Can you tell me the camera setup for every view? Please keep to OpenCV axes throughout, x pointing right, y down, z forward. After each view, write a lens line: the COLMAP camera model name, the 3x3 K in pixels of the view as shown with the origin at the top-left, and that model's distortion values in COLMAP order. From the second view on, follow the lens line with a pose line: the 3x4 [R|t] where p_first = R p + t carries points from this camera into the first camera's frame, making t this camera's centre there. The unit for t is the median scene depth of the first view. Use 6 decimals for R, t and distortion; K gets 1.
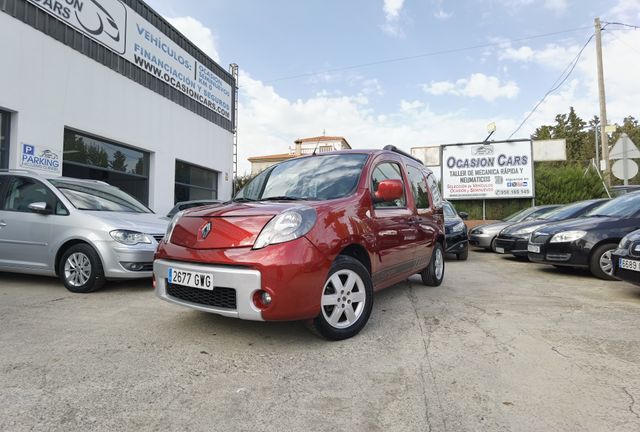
lens RADIAL K [[335.4, 0, 318.4], [0, 335.4, 213.2], [0, 0, 1]] dist [-0.062965, 0.035139]
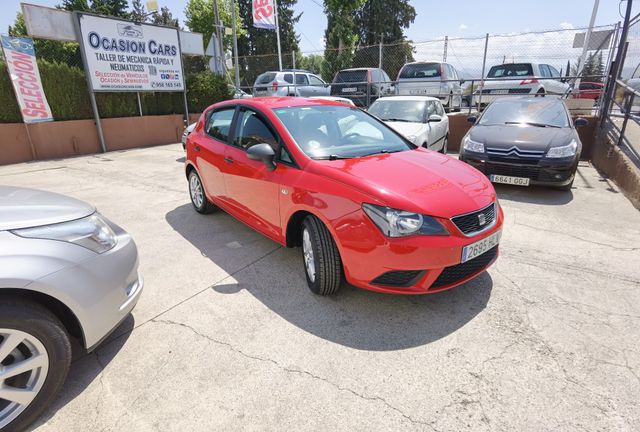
lens RADIAL K [[335.4, 0, 321.3], [0, 335.4, 210.8], [0, 0, 1]] dist [-0.062965, 0.035139]
pose [[0.326106, -0.295878, 0.897837, -0.234491], [-0.022192, 0.947099, 0.320173, -0.034641], [-0.945073, -0.124335, 0.302289, 0.239073]]
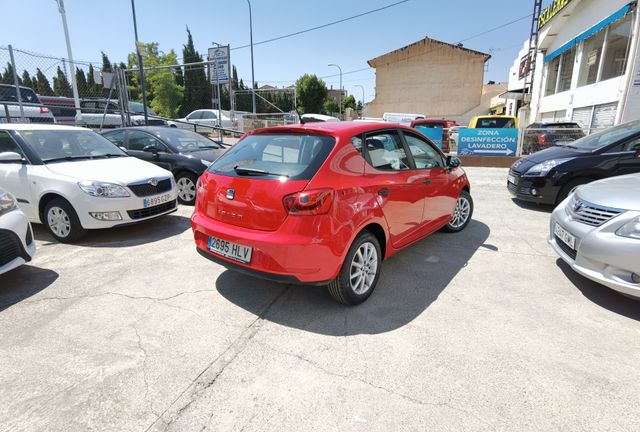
lens RADIAL K [[335.4, 0, 320.9], [0, 335.4, 213.9], [0, 0, 1]] dist [-0.062965, 0.035139]
pose [[-0.993754, -0.027082, 0.108253, 0.066890], [-0.004310, 0.978694, 0.205278, -0.014992], [-0.111506, 0.203530, -0.972698, 0.701847]]
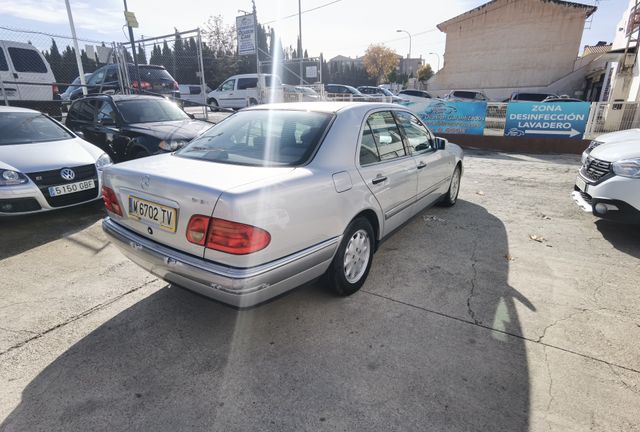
lens RADIAL K [[335.4, 0, 320.7], [0, 335.4, 213.6], [0, 0, 1]] dist [-0.062965, 0.035139]
pose [[-0.945834, -0.098680, 0.309289, -0.087902], [-0.008157, 0.959608, 0.281224, -0.027336], [-0.324547, 0.263468, -0.908435, 0.568117]]
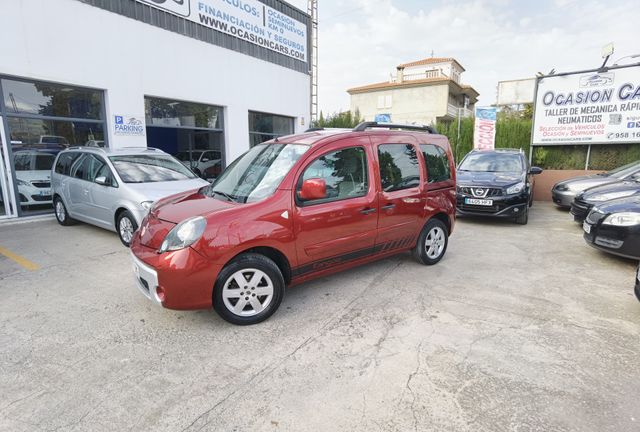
lens RADIAL K [[335.4, 0, 316.6], [0, 335.4, 212.0], [0, 0, 1]] dist [-0.062965, 0.035139]
pose [[0.943600, 0.052625, -0.326877, 0.147083], [0.016008, 0.978881, 0.203802, -0.055232], [0.330699, -0.197540, 0.922830, 0.014471]]
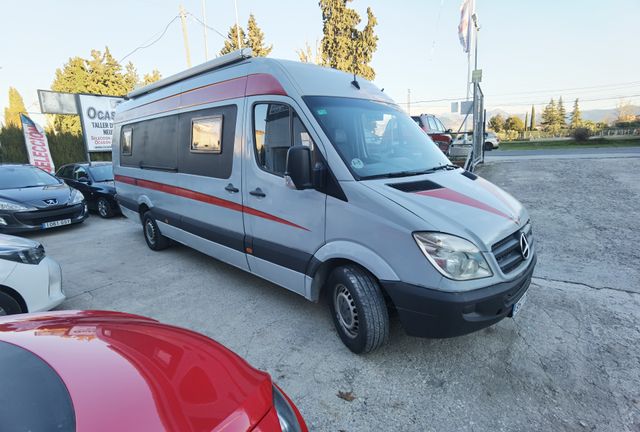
lens RADIAL K [[335.4, 0, 324.3], [0, 335.4, 215.6], [0, 0, 1]] dist [-0.062965, 0.035139]
pose [[0.289372, -0.200004, 0.936089, -0.392372], [-0.000661, 0.977886, 0.209139, -0.061627], [-0.957217, -0.061138, 0.282840, 0.044455]]
